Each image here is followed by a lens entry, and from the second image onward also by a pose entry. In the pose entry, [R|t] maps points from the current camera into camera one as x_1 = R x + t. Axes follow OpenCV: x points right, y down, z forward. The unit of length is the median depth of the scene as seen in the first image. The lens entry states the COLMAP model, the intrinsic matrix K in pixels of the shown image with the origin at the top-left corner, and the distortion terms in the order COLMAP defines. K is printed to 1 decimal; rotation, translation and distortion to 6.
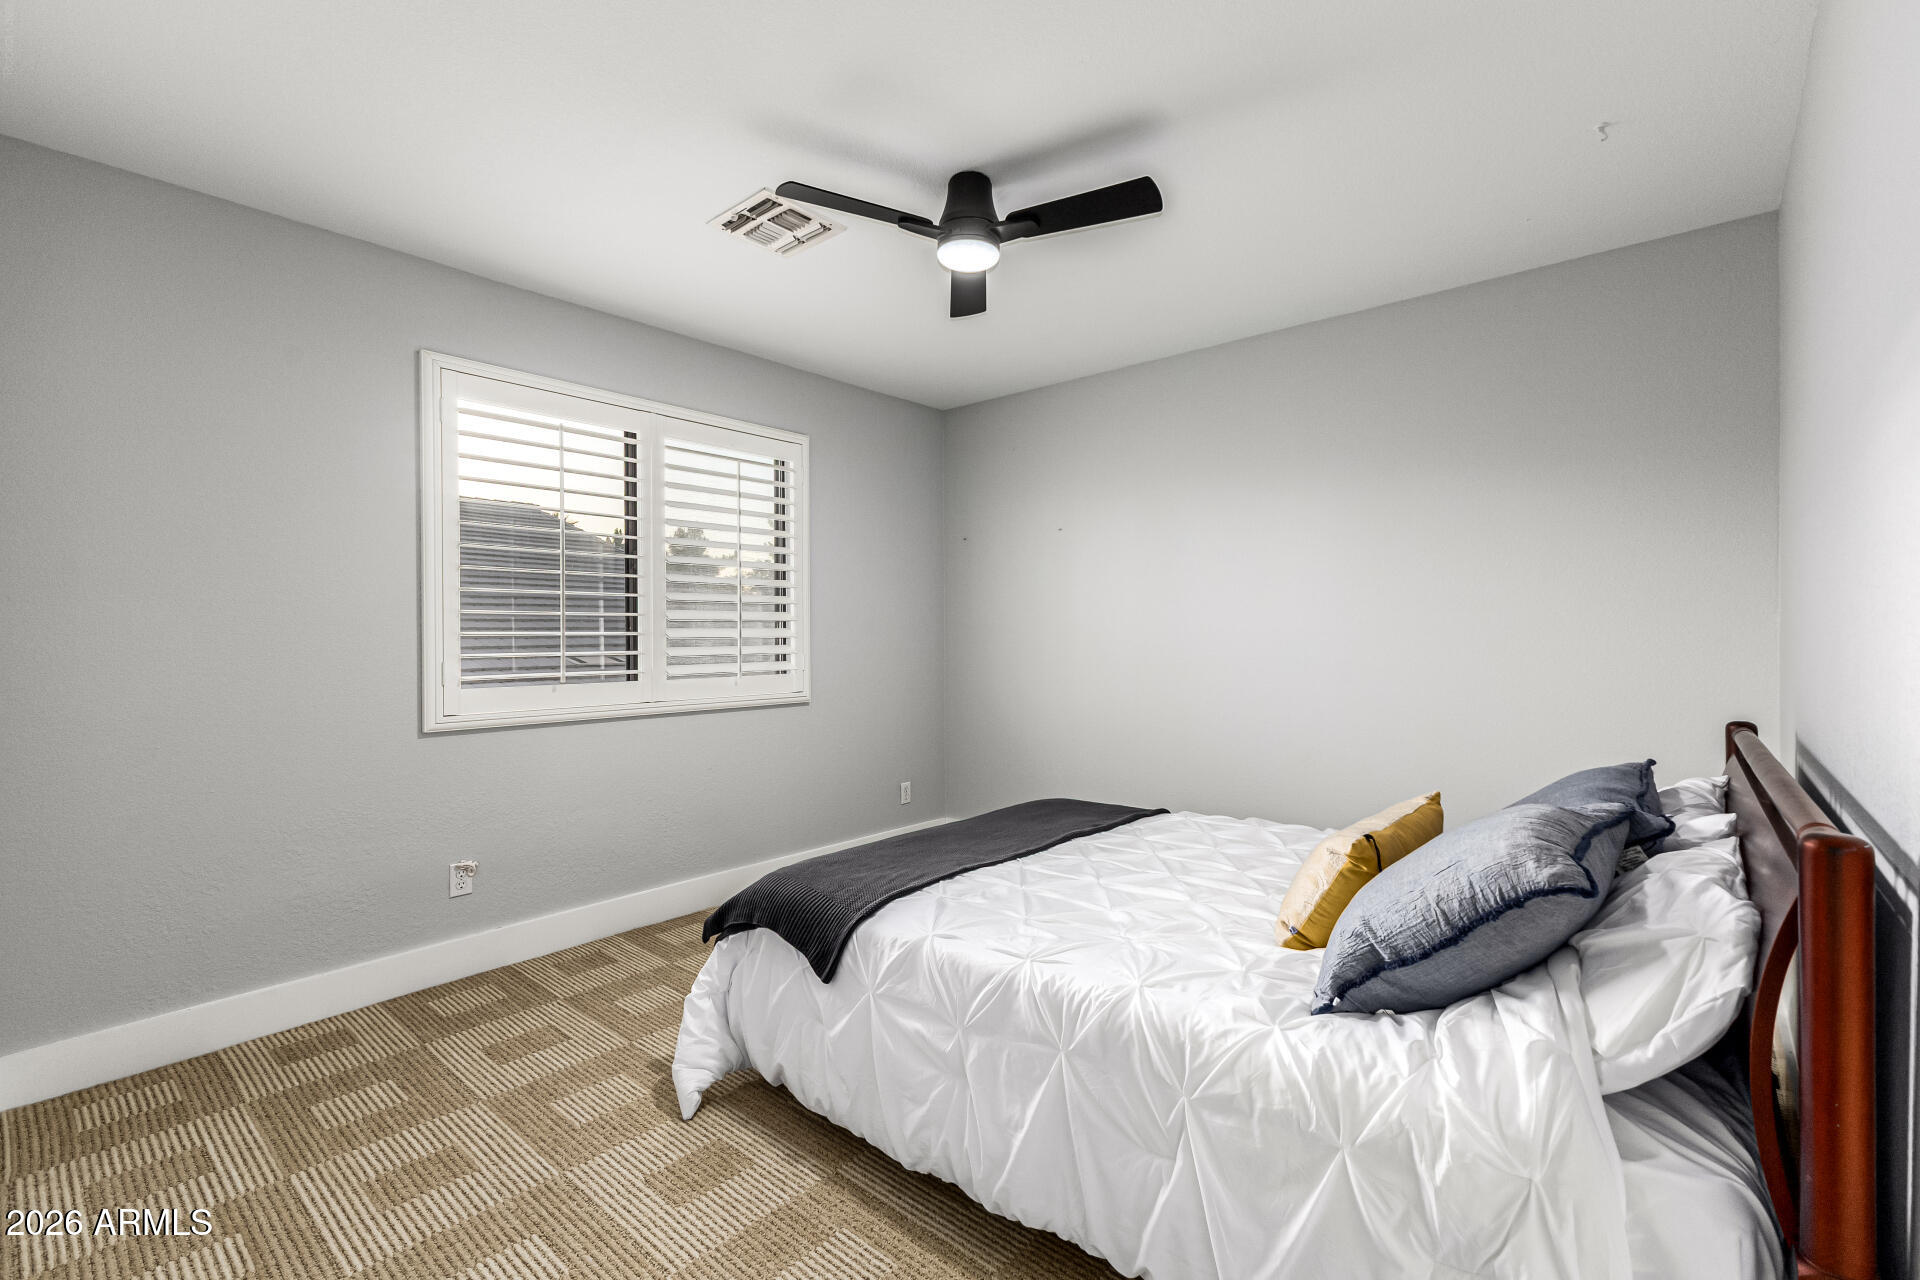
lens RADIAL K [[824.4, 0, 968.1], [0, 824.4, 637.2], [0, 0, 1]] dist [0.014171, -0.000199]
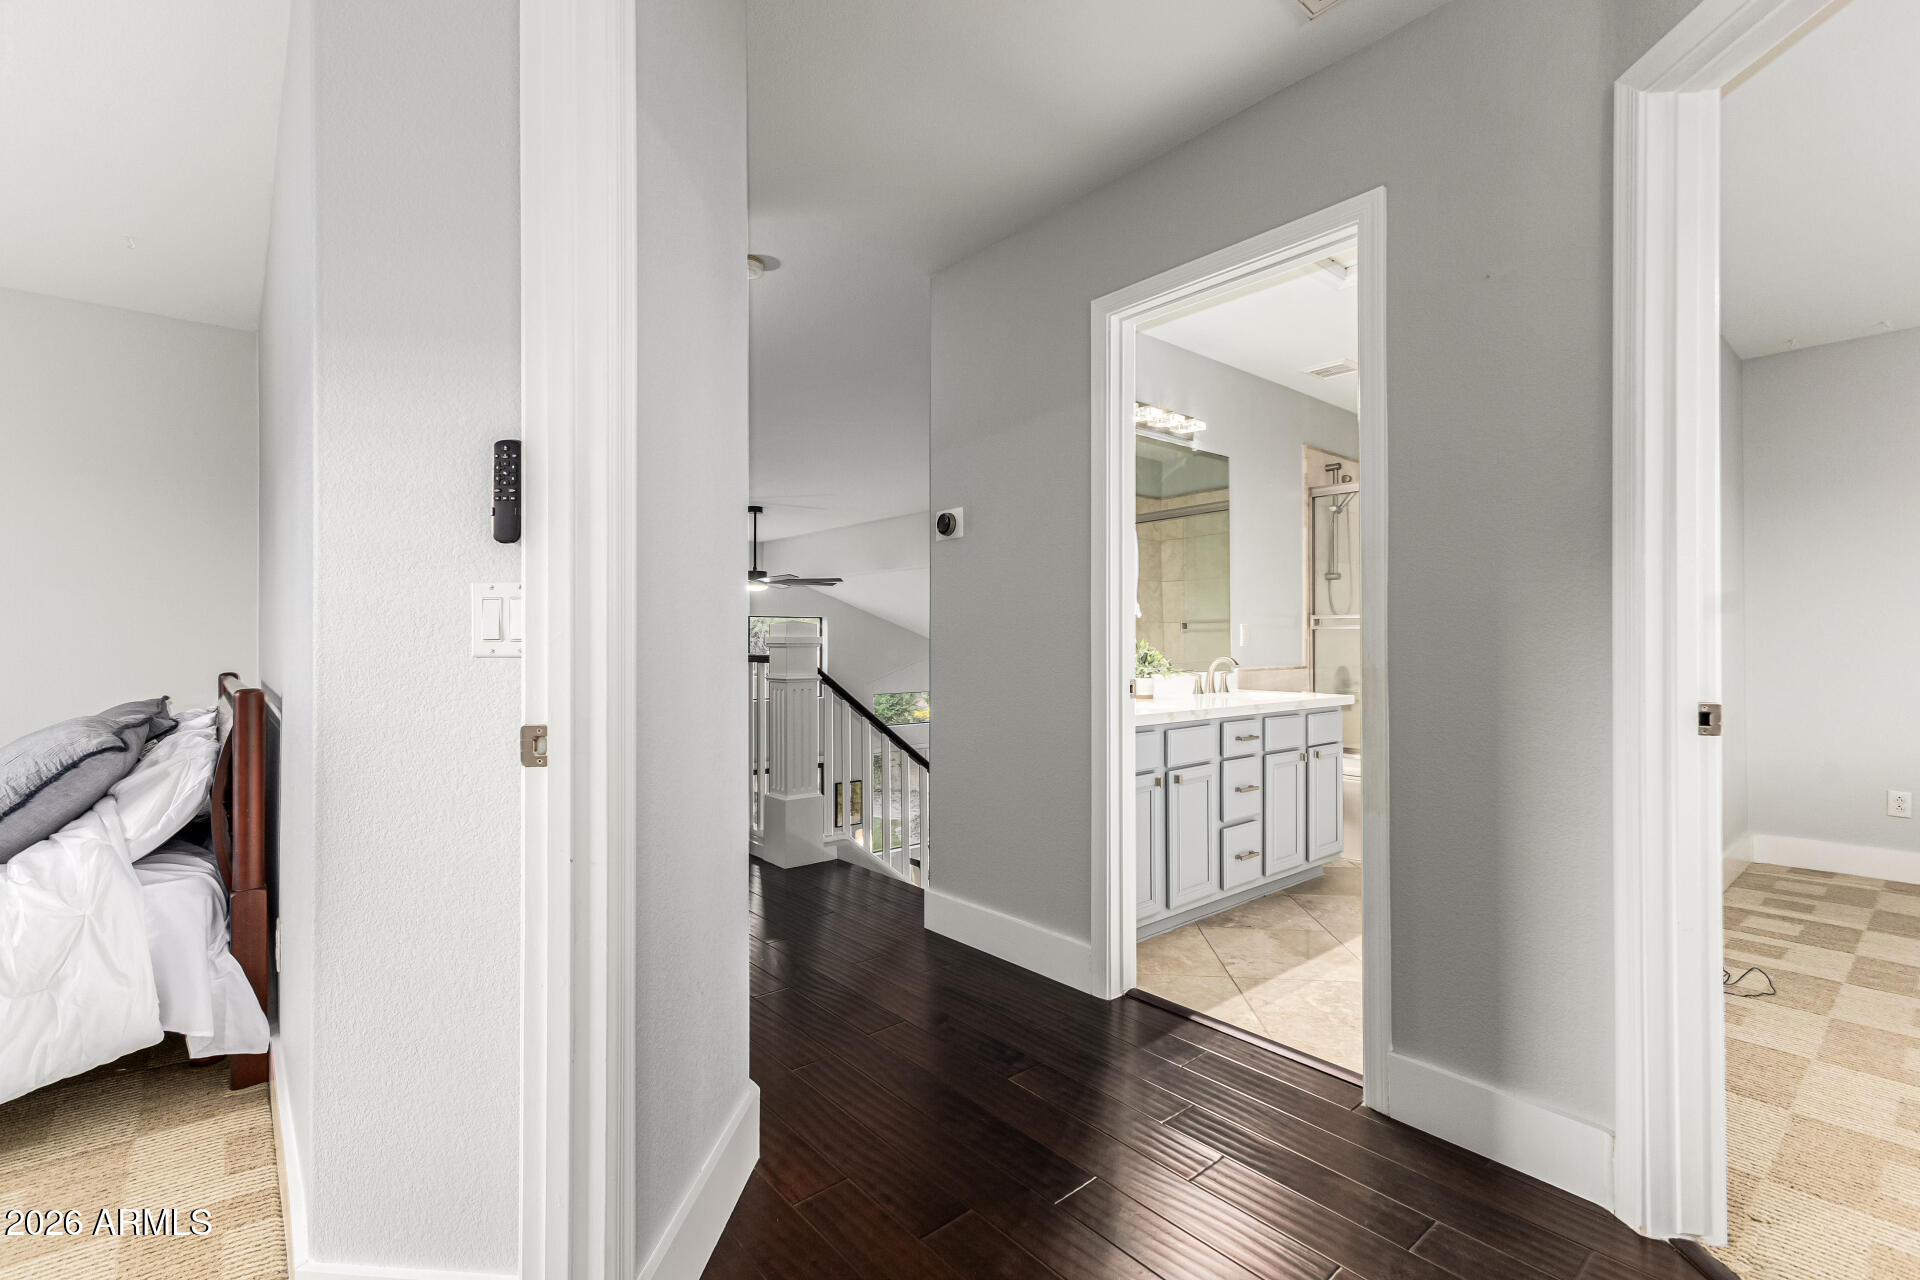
lens RADIAL K [[846.2, 0, 947.7], [0, 846.2, 644.6], [0, 0, 1]] dist [0.067511, -0.028858]
pose [[0.162504, 0.003645, 0.986701, -0.724651], [0.005320, 0.999975, -0.004570, 0.102391], [-0.986694, 0.005992, 0.162481, -0.922499]]
